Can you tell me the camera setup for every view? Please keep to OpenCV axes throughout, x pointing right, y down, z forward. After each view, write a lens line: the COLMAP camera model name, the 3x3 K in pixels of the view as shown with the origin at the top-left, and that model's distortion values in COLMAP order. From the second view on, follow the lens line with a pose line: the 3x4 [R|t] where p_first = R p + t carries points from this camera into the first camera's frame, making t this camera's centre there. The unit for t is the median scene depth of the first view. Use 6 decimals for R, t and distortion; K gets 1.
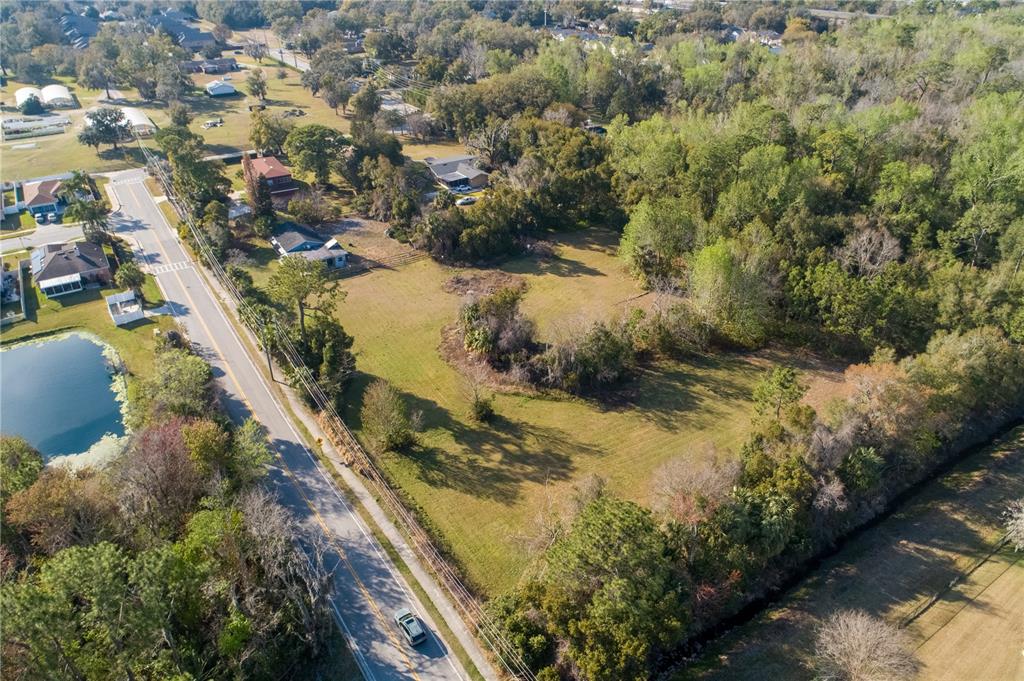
lens RADIAL K [[693.2, 0, 515.0], [0, 693.2, 336.6], [0, 0, 1]] dist [-0.003114, 0.005399]
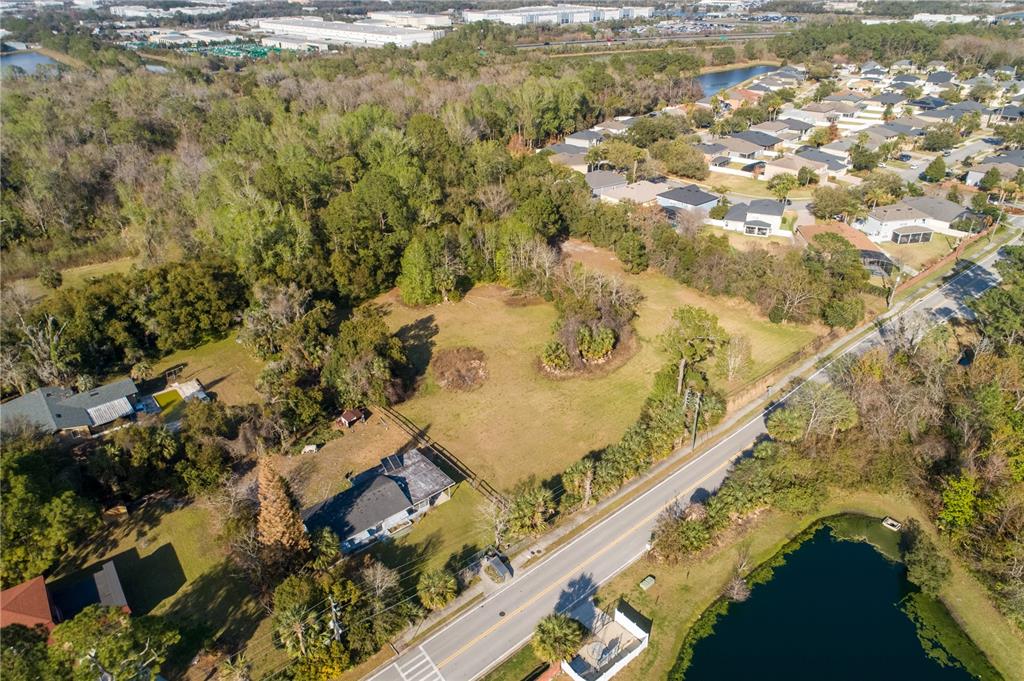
lens RADIAL K [[693.2, 0, 508.0], [0, 693.2, 344.7], [0, 0, 1]] dist [-0.003114, 0.005399]
pose [[-0.118133, -0.470581, 0.874413, -1.093977], [0.522432, 0.719402, 0.457739, -0.628897], [-0.844458, 0.510896, 0.160862, 0.967094]]
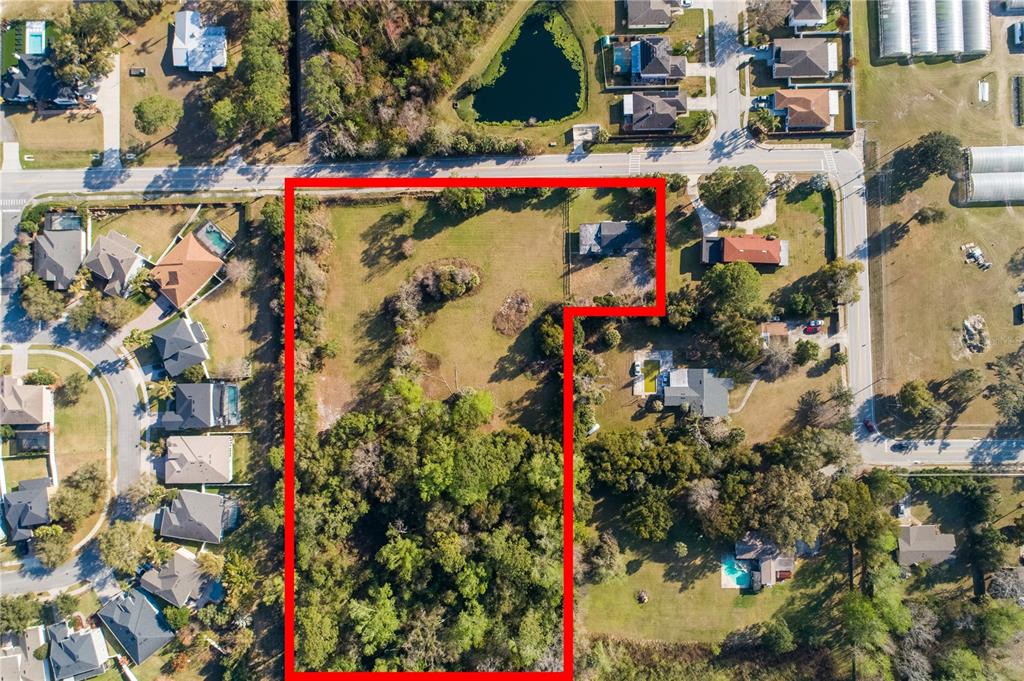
lens RADIAL K [[693.2, 0, 514.8], [0, 693.2, 344.6], [0, 0, 1]] dist [-0.003114, 0.005399]
pose [[-0.534624, 0.844867, -0.019400, 0.068795], [-0.420374, -0.245954, 0.873380, -1.996489], [0.733119, 0.475086, 0.486653, 0.252683]]
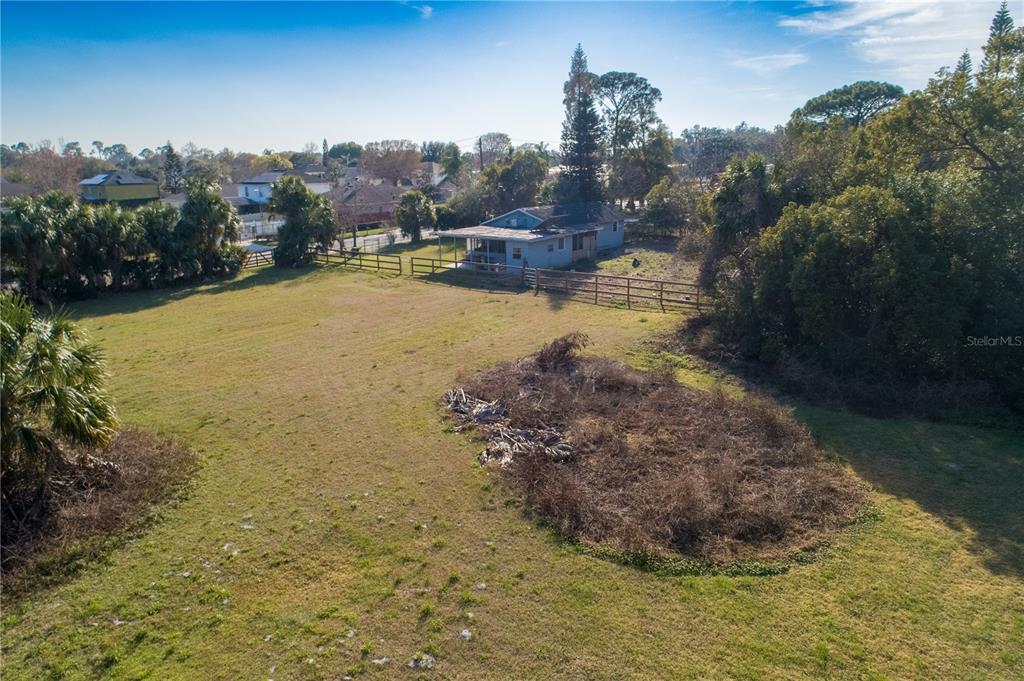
lens RADIAL K [[693.2, 0, 516.6], [0, 693.2, 338.5], [0, 0, 1]] dist [-0.003114, 0.005399]
pose [[0.353013, 0.229998, -0.906908, 0.132043], [-0.474309, 0.879519, 0.038428, -0.113711], [0.806482, 0.416589, 0.419572, 1.123090]]
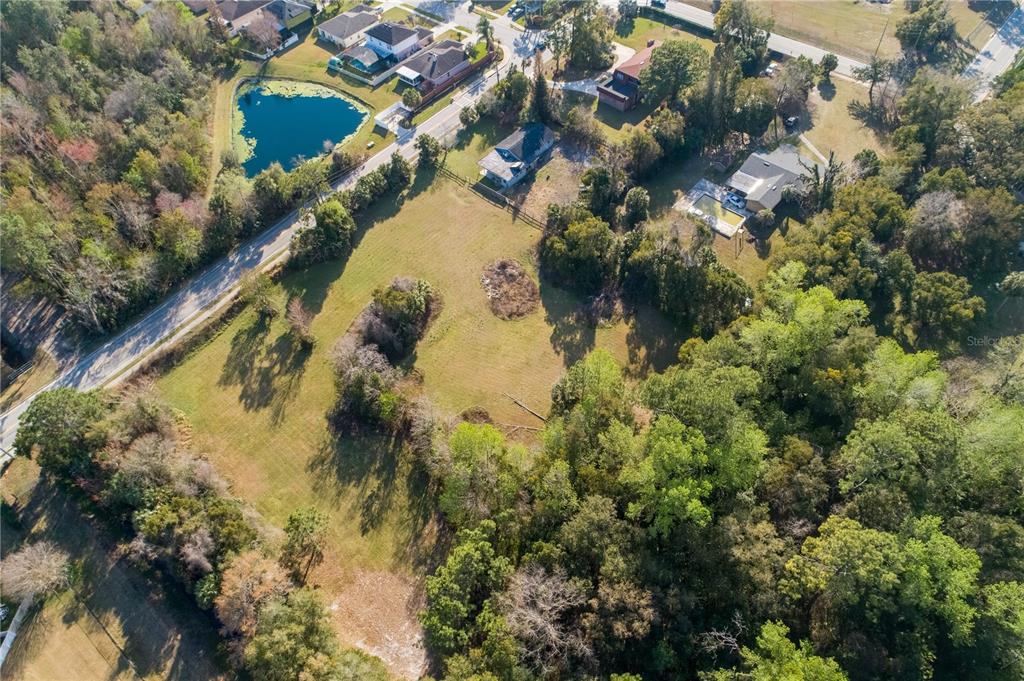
lens RADIAL K [[693.2, 0, 514.7], [0, 693.2, 339.8], [0, 0, 1]] dist [-0.003114, 0.005399]
pose [[0.281293, 0.754141, -0.593419, 0.797434], [-0.457192, 0.649014, 0.608076, -0.827377], [0.843712, 0.100259, 0.527350, 0.584470]]
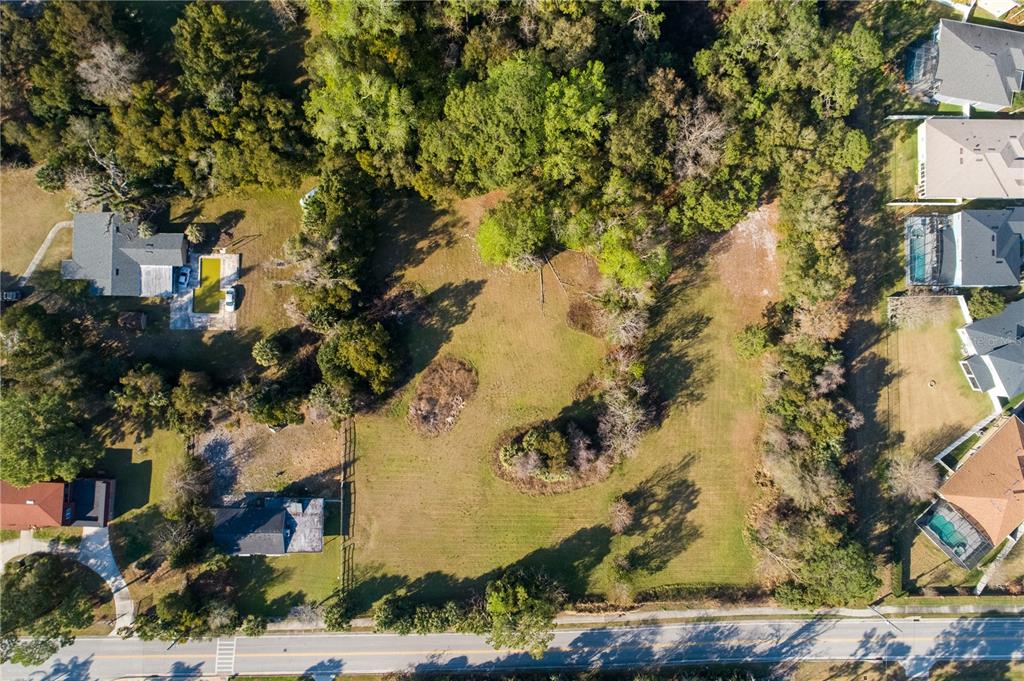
lens RADIAL K [[693.2, 0, 505.6], [0, 693.2, 338.2], [0, 0, 1]] dist [-0.003114, 0.005399]
pose [[0.548259, -0.835777, 0.029816, 0.063107], [0.407737, 0.298259, 0.863013, -1.162571], [-0.730179, -0.460998, 0.504300, 0.581265]]
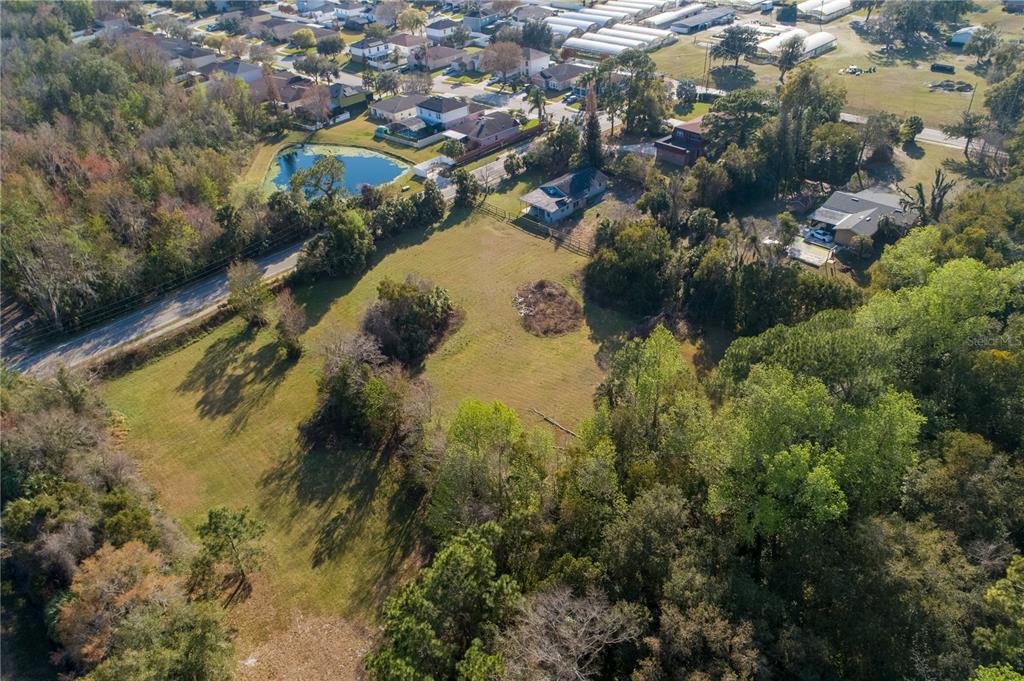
lens RADIAL K [[693.2, 0, 515.3], [0, 693.2, 338.3], [0, 0, 1]] dist [-0.003114, 0.005399]
pose [[0.196306, 0.563504, -0.802451, 0.823279], [-0.455721, 0.777049, 0.434182, -0.498129], [0.868206, 0.280461, 0.409340, 0.787321]]
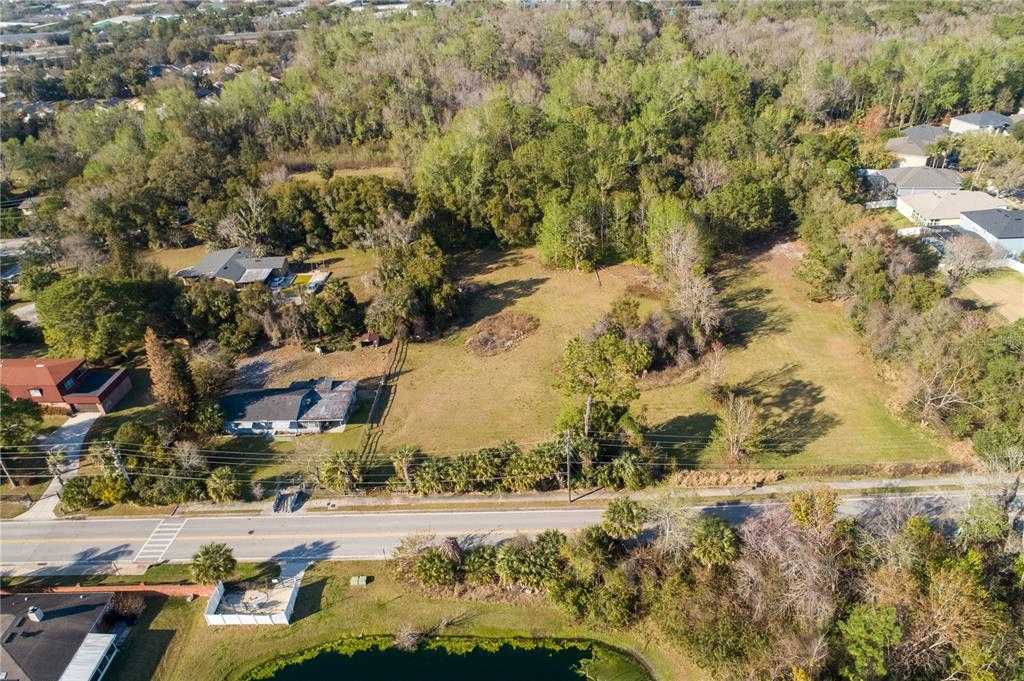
lens RADIAL K [[693.2, 0, 509.6], [0, 693.2, 343.1], [0, 0, 1]] dist [-0.003114, 0.005399]
pose [[0.573608, -0.453377, 0.682220, -0.865850], [0.466832, 0.865303, 0.182536, -0.288915], [-0.673084, 0.213778, 0.707995, 0.401943]]
